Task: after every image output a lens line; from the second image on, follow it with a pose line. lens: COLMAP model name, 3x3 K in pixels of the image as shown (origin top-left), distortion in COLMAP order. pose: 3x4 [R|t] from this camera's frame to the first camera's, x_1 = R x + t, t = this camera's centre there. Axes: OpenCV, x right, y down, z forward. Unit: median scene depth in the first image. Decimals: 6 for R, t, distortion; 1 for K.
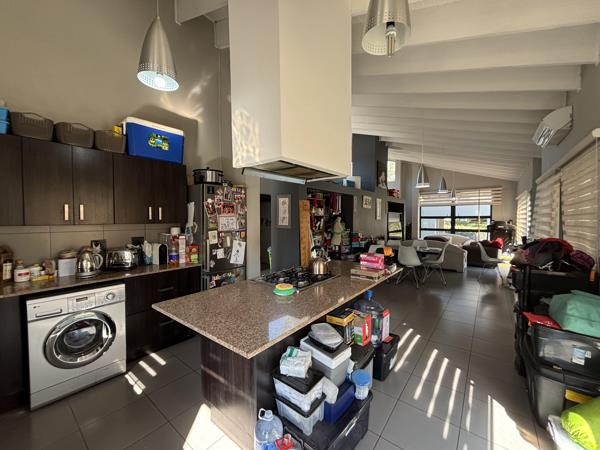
lens RADIAL K [[240.9, 0, 301.4], [0, 240.9, 226.3], [0, 0, 1]] dist [0.002955, 0.000633]
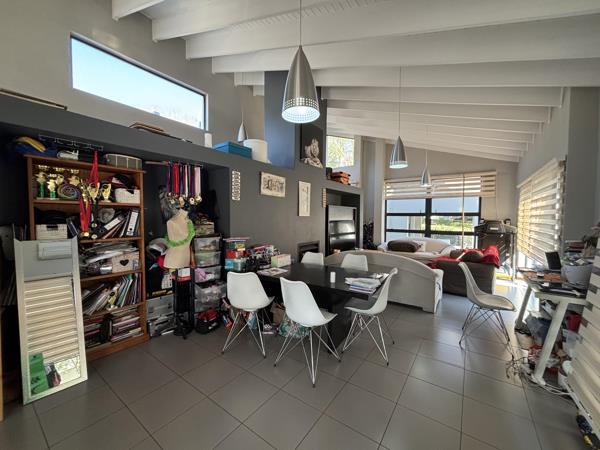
lens RADIAL K [[240.9, 0, 300.0], [0, 240.9, 225.5], [0, 0, 1]] dist [0.002955, 0.000633]
pose [[0.999185, 0.007360, 0.039699, 0.251087], [-0.007682, 0.999939, 0.007943, -0.007666], [-0.039638, -0.008242, 0.999180, 0.339399]]
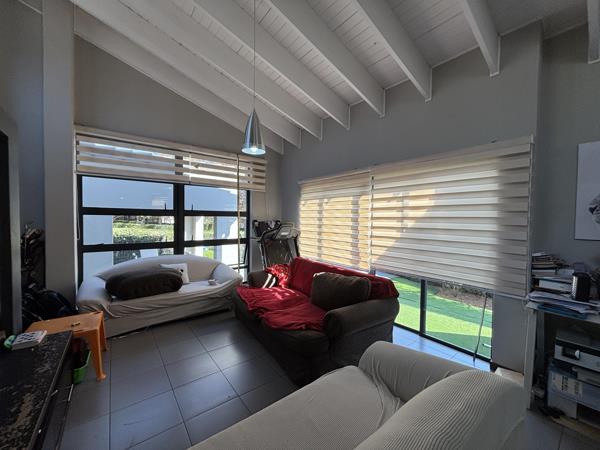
lens RADIAL K [[240.9, 0, 296.9], [0, 240.9, 225.6], [0, 0, 1]] dist [0.002955, 0.000633]
pose [[0.238231, -0.022279, 0.970953, 0.328616], [0.016507, 0.999685, 0.018888, -0.023333], [-0.971068, 0.011528, 0.238524, 0.826274]]
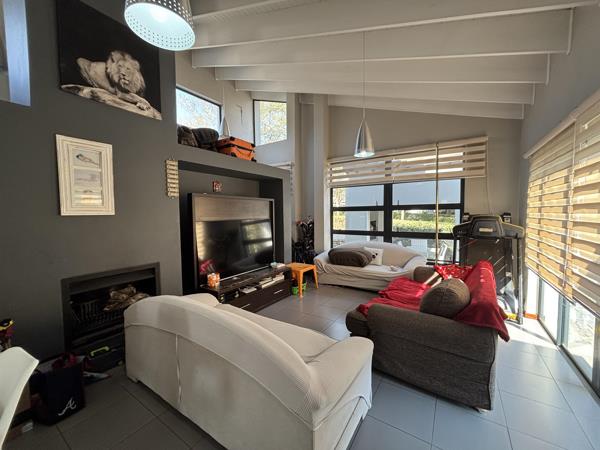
lens RADIAL K [[240.9, 0, 299.9], [0, 240.9, 226.0], [0, 0, 1]] dist [0.002955, 0.000633]
pose [[0.996658, -0.013657, 0.080534, 0.477461], [0.011706, 0.999628, 0.024642, -0.016990], [-0.080841, -0.023617, 0.996447, 0.614038]]
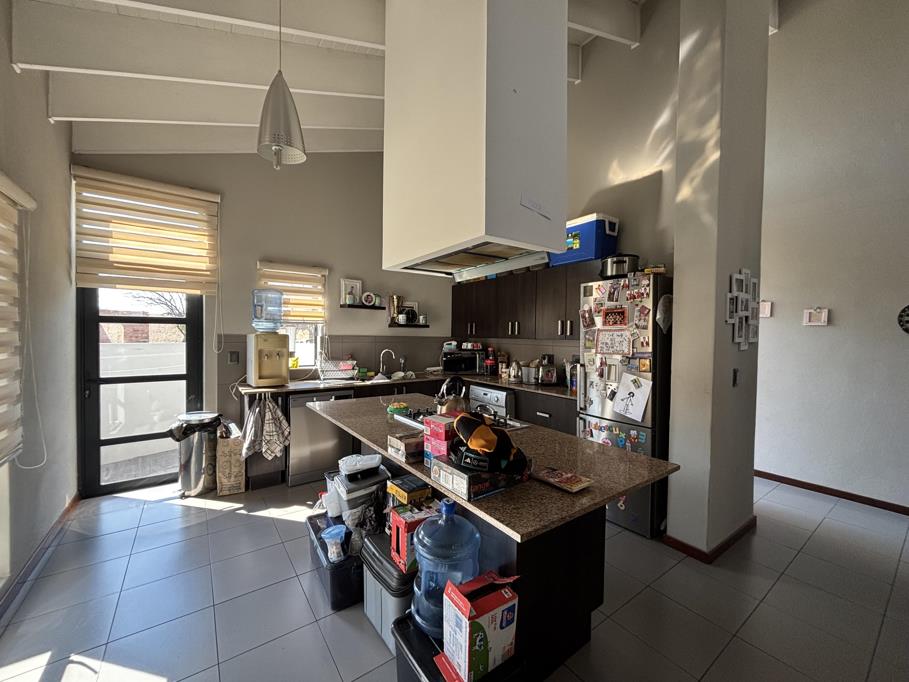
lens RADIAL K [[365.0, 0, 455.1], [0, 365.0, 340.1], [0, 0, 1]] dist [0.002955, 0.000633]
pose [[-0.278173, 0.015645, -0.960403, 0.135929], [-0.041503, 0.998738, 0.028290, -0.005404], [0.959634, 0.047730, -0.277173, 0.181003]]
